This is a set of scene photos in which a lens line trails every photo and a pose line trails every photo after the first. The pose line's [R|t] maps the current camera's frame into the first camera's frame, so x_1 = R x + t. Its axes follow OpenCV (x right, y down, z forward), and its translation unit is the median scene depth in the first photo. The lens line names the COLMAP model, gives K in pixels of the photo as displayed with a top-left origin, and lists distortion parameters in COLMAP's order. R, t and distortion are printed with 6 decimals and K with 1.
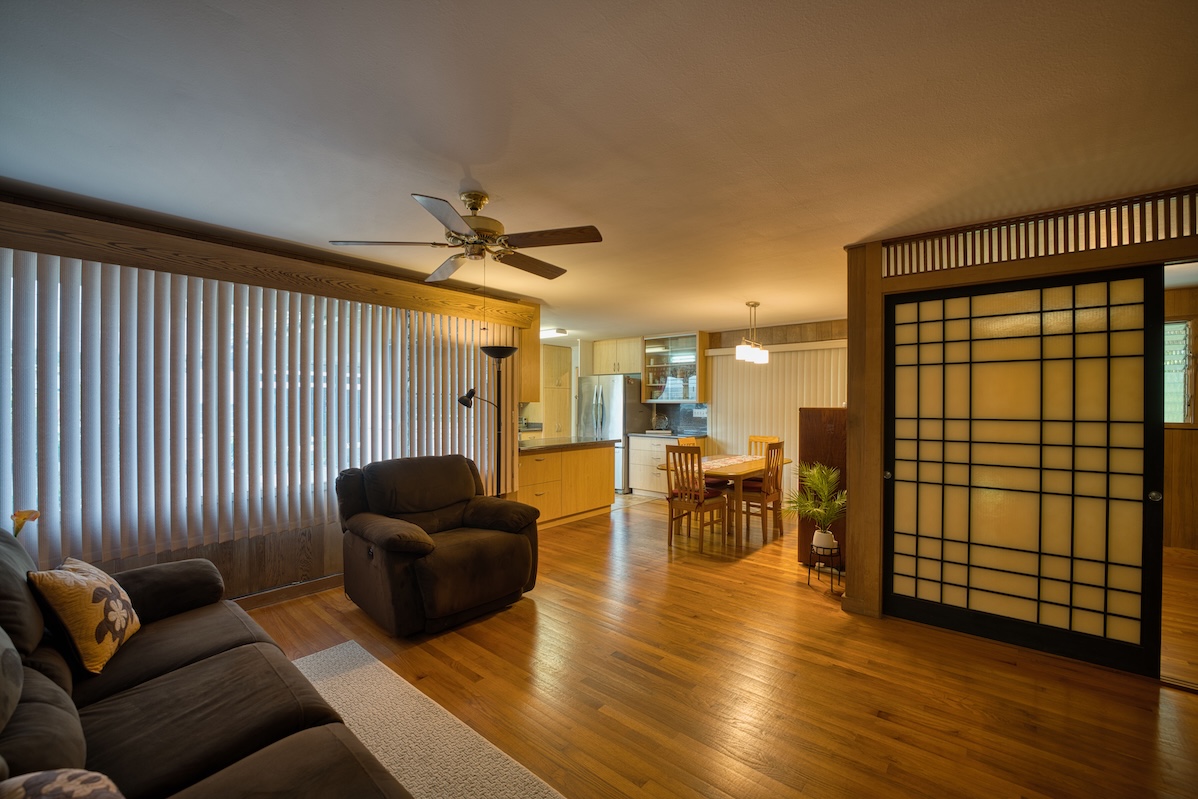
lens RADIAL K [[485.2, 0, 595.0], [0, 485.2, 405.2], [0, 0, 1]] dist [-0.030023, 0.005083]
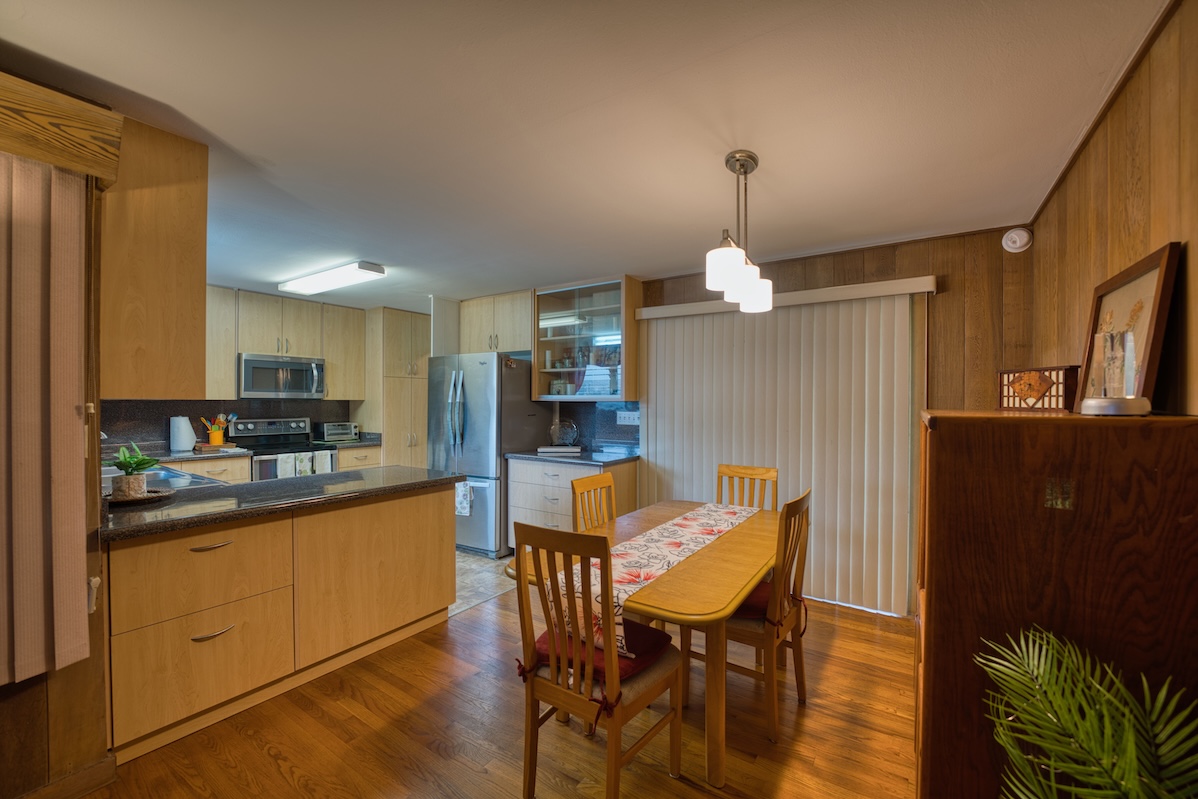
lens RADIAL K [[485.2, 0, 595.0], [0, 485.2, 405.2], [0, 0, 1]] dist [-0.030023, 0.005083]
pose [[0.992356, -0.001778, 0.123391, 0.103126], [0.001282, 0.999991, 0.004104, -0.001894], [-0.123398, -0.003914, 0.992350, 0.415568]]
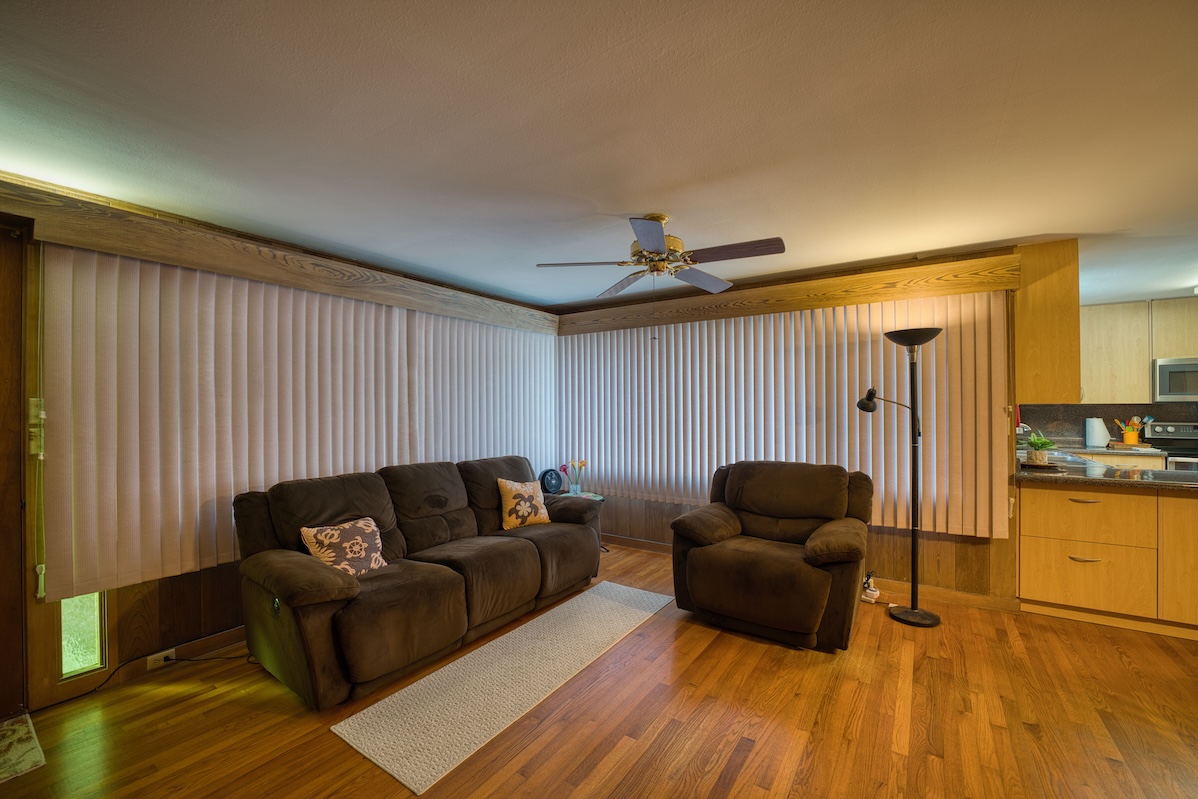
lens RADIAL K [[485.2, 0, 595.0], [0, 485.2, 405.2], [0, 0, 1]] dist [-0.030023, 0.005083]
pose [[0.116139, -0.009424, -0.993188, 0.274521], [0.001580, 0.999955, -0.009303, 0.000377], [0.993232, -0.000489, 0.116148, 0.246458]]
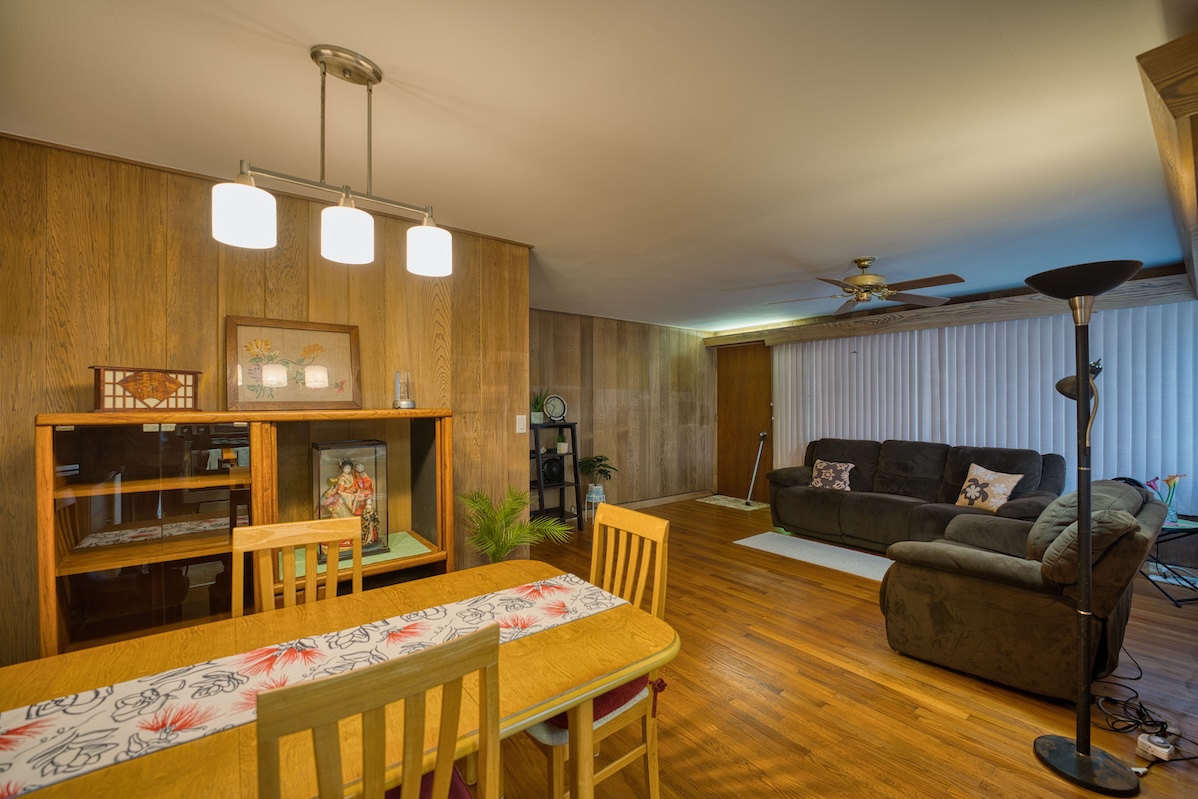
lens RADIAL K [[485.2, 0, 595.0], [0, 485.2, 405.2], [0, 0, 1]] dist [-0.030023, 0.005083]
pose [[-0.978376, -0.001137, 0.206829, 0.080758], [0.000671, 0.999962, 0.008671, -0.002896], [-0.206831, 0.008622, -0.978339, 0.863656]]
